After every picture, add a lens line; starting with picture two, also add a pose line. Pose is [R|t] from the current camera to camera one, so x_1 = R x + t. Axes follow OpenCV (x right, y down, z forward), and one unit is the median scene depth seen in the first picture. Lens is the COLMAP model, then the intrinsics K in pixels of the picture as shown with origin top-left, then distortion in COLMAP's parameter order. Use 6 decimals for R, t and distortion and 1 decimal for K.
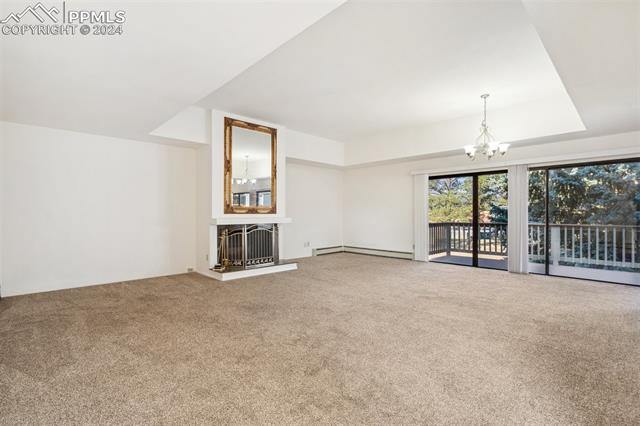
lens RADIAL K [[288.2, 0, 320.0], [0, 288.2, 213.0], [0, 0, 1]] dist [-0.002097, 0.000290]
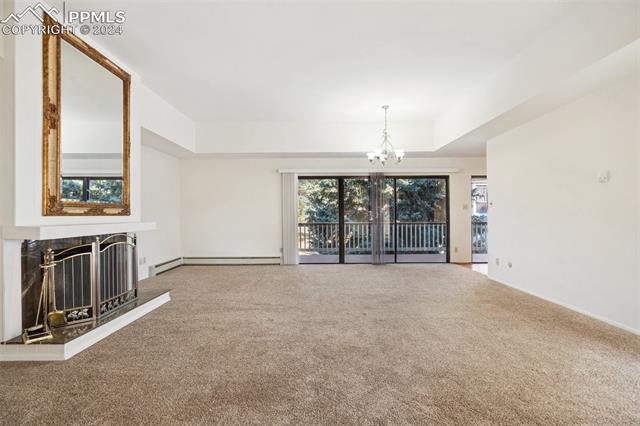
lens RADIAL K [[288.2, 0, 320.0], [0, 288.2, 213.0], [0, 0, 1]] dist [-0.002097, 0.000290]
pose [[0.719631, -0.000301, 0.694356, -0.327746], [0.005290, 0.999973, -0.005049, 0.002708], [-0.694336, 0.007307, 0.719614, 0.337741]]
